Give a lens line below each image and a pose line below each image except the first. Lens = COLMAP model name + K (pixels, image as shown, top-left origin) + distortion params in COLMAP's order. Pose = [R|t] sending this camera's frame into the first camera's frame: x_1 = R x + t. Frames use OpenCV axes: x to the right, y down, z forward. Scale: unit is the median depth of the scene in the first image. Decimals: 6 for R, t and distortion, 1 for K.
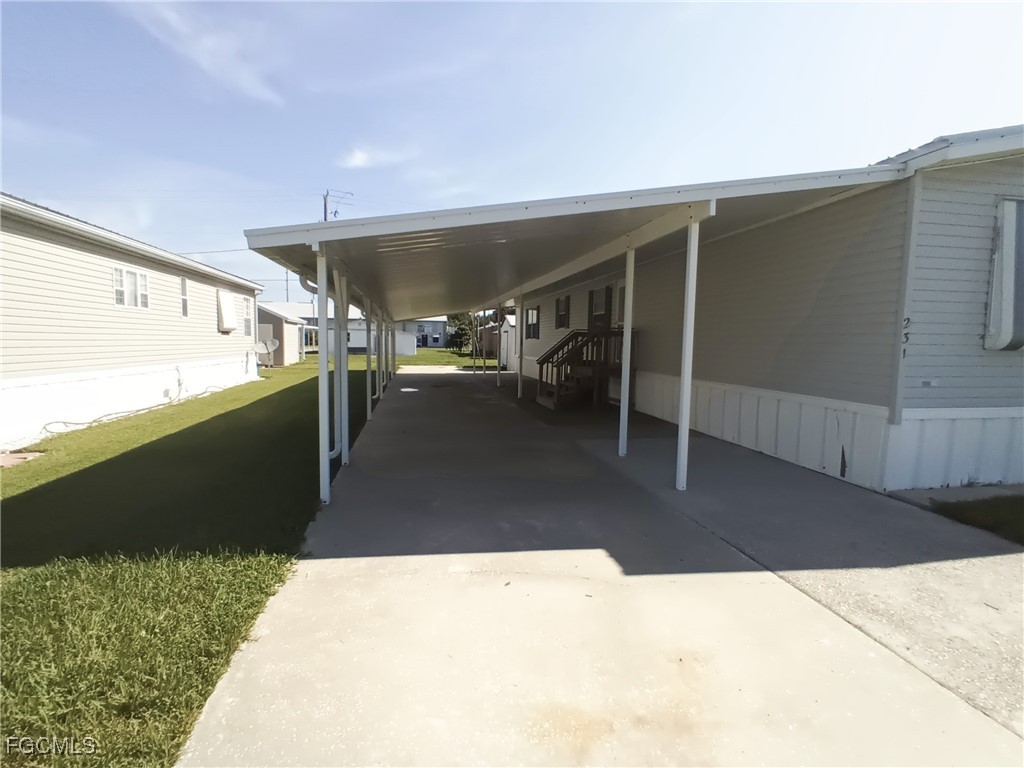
lens RADIAL K [[500.9, 0, 512.6], [0, 500.9, 385.4], [0, 0, 1]] dist [0.002461, -0.001416]
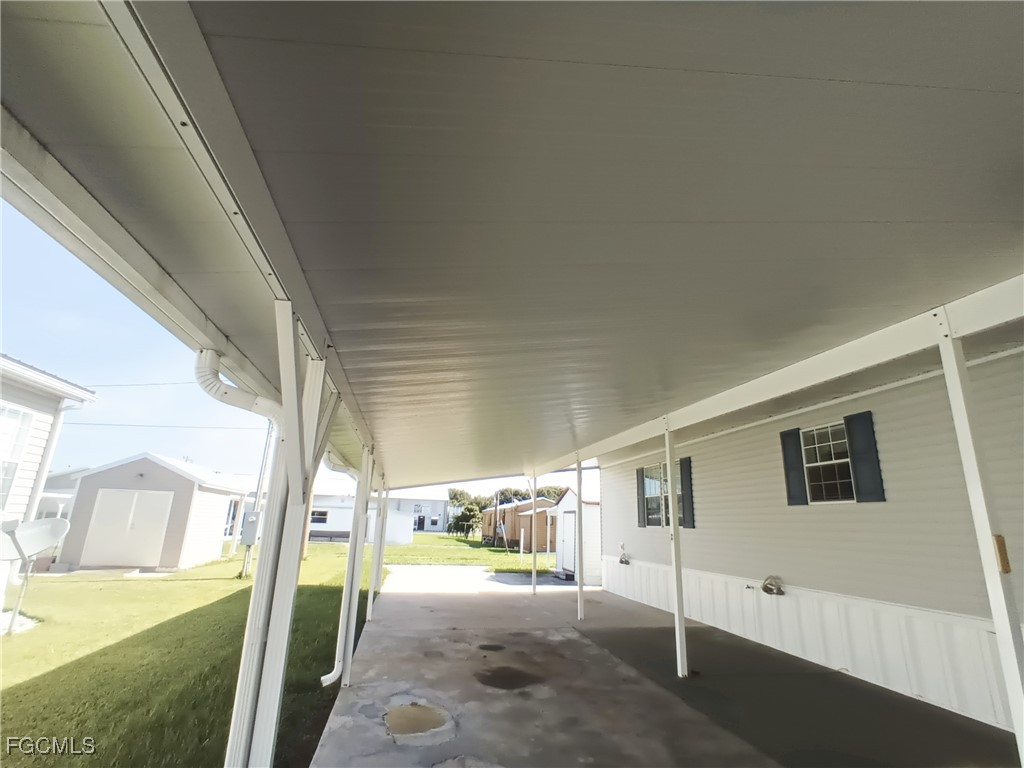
lens RADIAL K [[500.9, 0, 512.6], [0, 500.9, 385.4], [0, 0, 1]] dist [0.002461, -0.001416]
pose [[0.999808, 0.019409, 0.002791, -0.215976], [-0.017189, 0.936004, -0.351569, -0.091535], [-0.009436, 0.351453, 0.936158, 0.926762]]
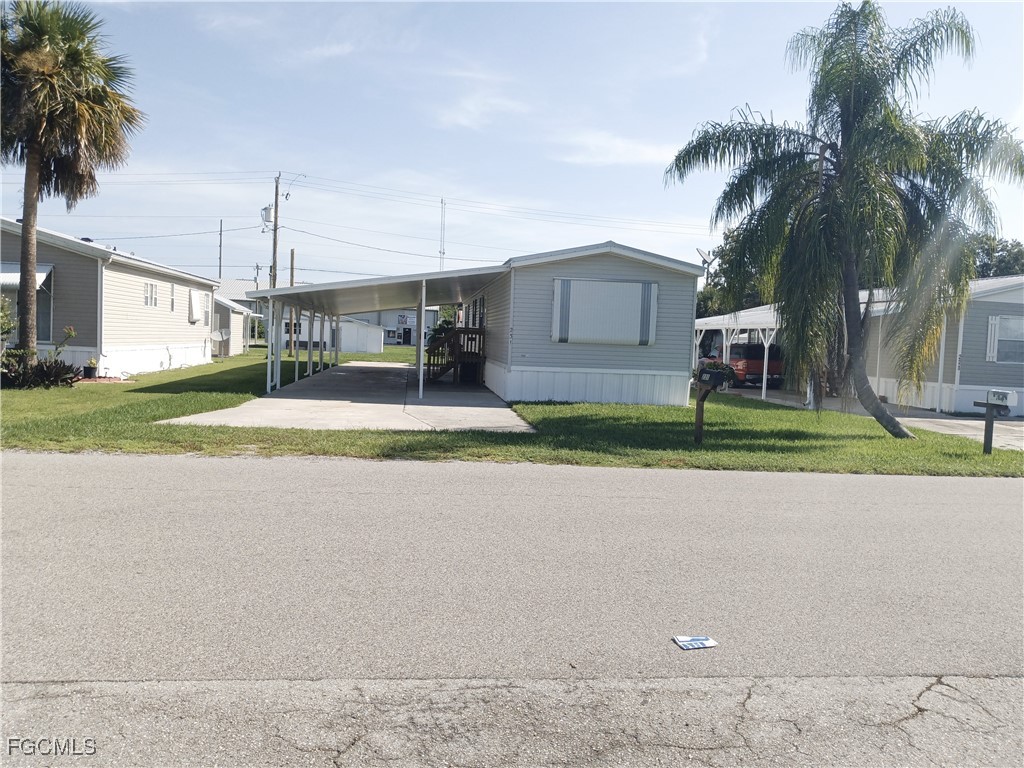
lens RADIAL K [[823.4, 0, 488.2], [0, 823.4, 384.6], [0, 0, 1]] dist [0.082240, -0.002564]
pose [[0.994612, 0.030472, -0.099091, 0.479140], [-0.033899, 0.998877, -0.033091, 0.119059], [0.097971, 0.036272, 0.994528, -1.278906]]
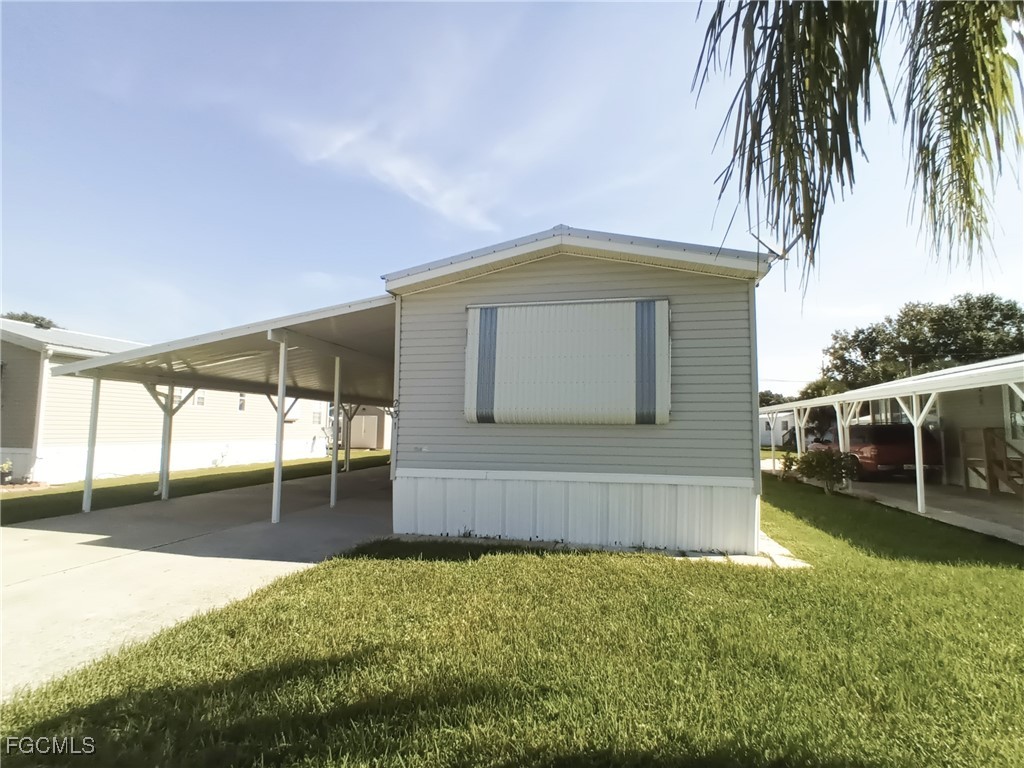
lens RADIAL K [[494.2, 0, 514.0], [0, 494.2, 395.5], [0, 0, 1]] dist [0.036581, -0.000069]
pose [[0.919416, -0.031491, -0.392024, 0.708505], [-0.032194, 0.987417, -0.154825, 0.022353], [0.391967, 0.154970, 0.906833, -0.038889]]
